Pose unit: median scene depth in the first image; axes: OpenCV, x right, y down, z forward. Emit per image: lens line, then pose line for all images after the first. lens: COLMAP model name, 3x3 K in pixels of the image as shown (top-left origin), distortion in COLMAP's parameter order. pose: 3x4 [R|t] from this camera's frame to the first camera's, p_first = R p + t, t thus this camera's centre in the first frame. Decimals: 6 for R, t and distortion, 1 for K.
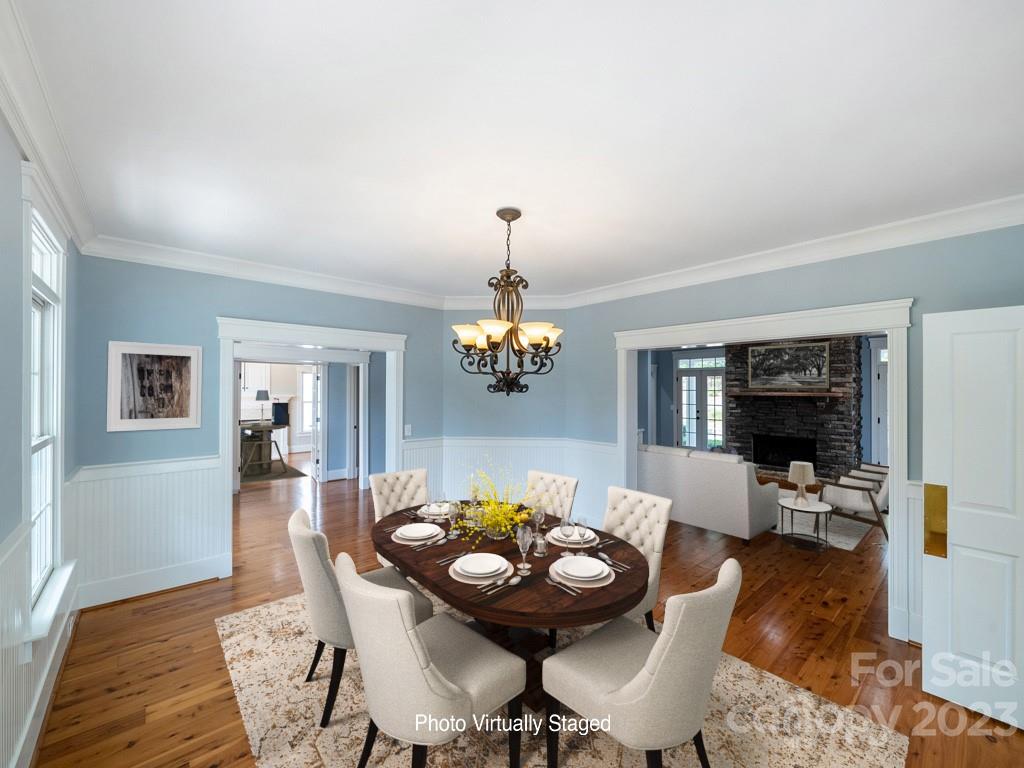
lens RADIAL K [[422.5, 0, 532.6], [0, 422.5, 383.8], [0, 0, 1]] dist [-0.007118, 0.000263]
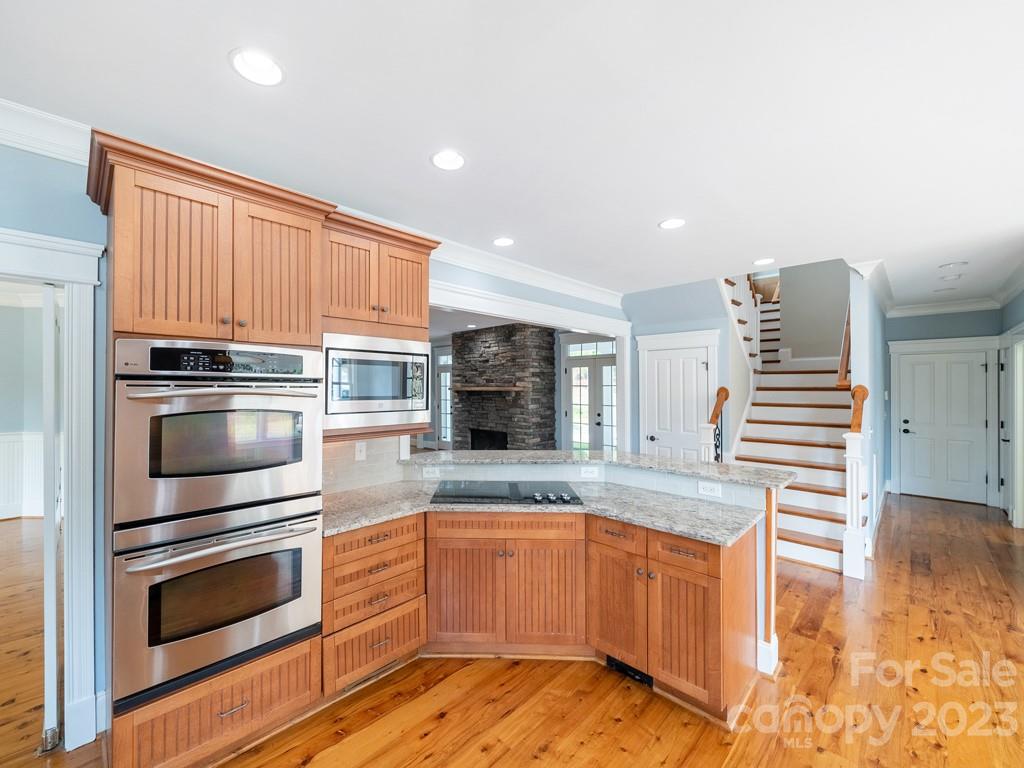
lens RADIAL K [[422.5, 0, 508.3], [0, 422.5, 382.4], [0, 0, 1]] dist [-0.007118, 0.000263]
pose [[0.999267, -0.005086, 0.037938, 0.608368], [0.005072, 0.999987, 0.000454, 0.008585], [-0.037940, -0.000261, 0.999280, -0.028323]]
